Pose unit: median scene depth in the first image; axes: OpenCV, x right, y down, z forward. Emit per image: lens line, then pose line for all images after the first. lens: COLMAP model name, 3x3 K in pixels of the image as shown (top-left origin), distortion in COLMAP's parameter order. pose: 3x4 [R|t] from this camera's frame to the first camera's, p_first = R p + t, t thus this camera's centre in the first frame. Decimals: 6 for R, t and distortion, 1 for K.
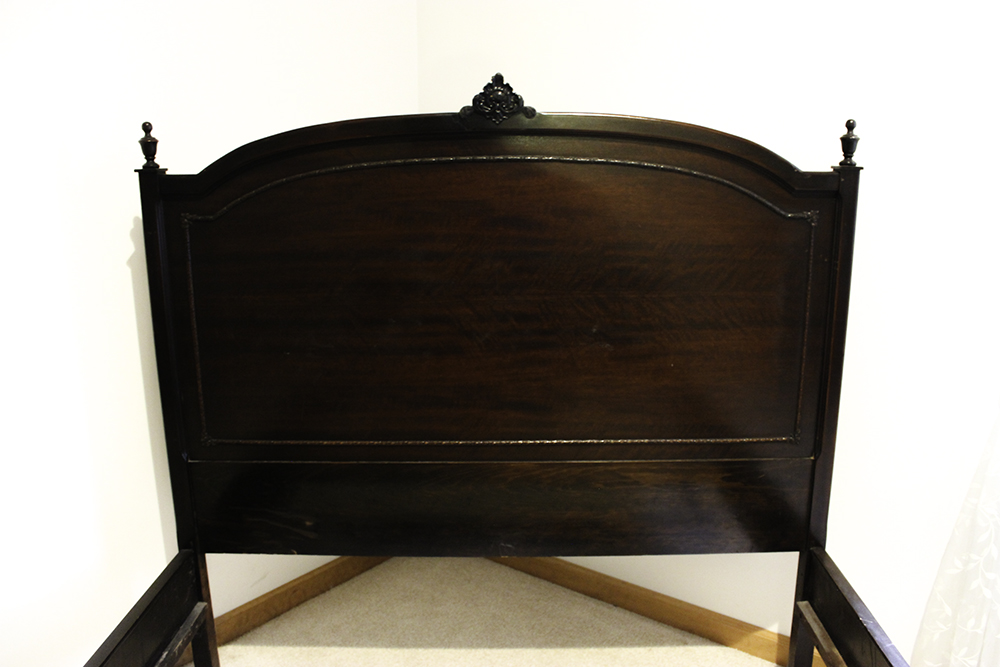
lens RADIAL K [[786.6, 0, 512.4], [0, 786.6, 333.9], [0, 0, 1]] dist [-0.102596, 0.006541]
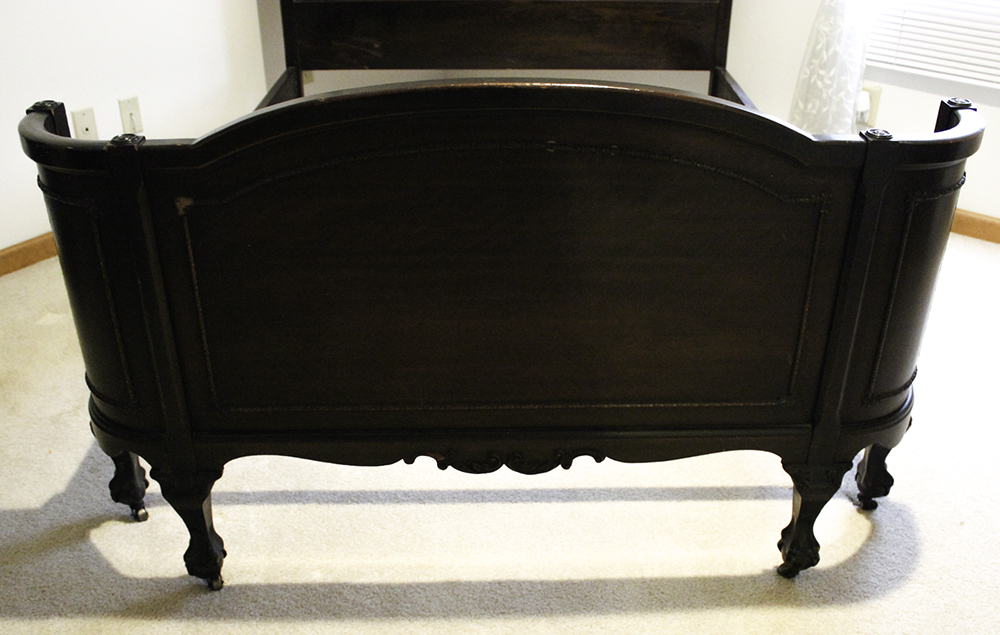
lens RADIAL K [[1007.9, 0, 515.3], [0, 1007.9, 406.4], [0, 0, 1]] dist [-0.180280, 0.185670]
pose [[0.999813, -0.000210, 0.019344, -0.039443], [-0.006389, 0.940235, 0.340465, 0.277161], [-0.018259, -0.340525, 0.940058, -1.102576]]
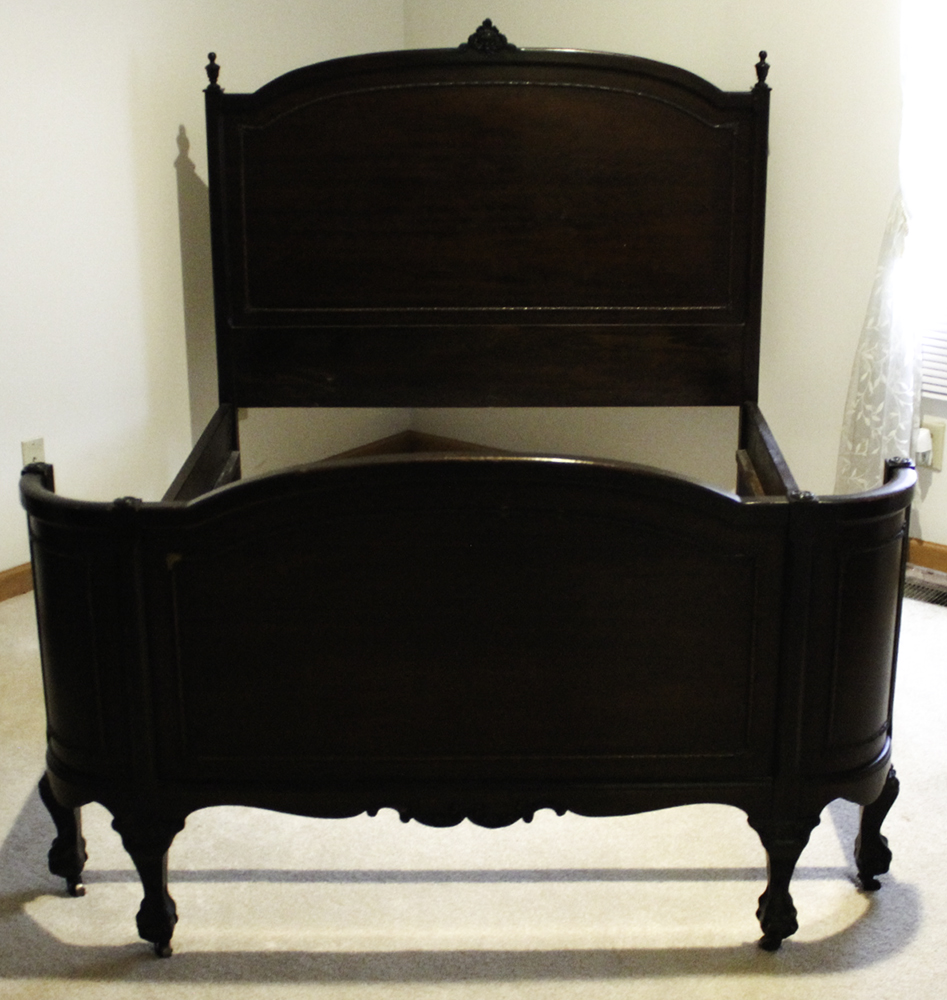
lens RADIAL K [[1650.6, 0, 478.3], [0, 1650.6, 479.6], [0, 0, 1]] dist [-0.137073, 0.067172]
pose [[0.999950, 0.001818, -0.009804, -0.005159], [-0.000967, 0.996286, 0.086096, 0.197242], [0.009924, -0.086082, 0.996239, -1.756275]]
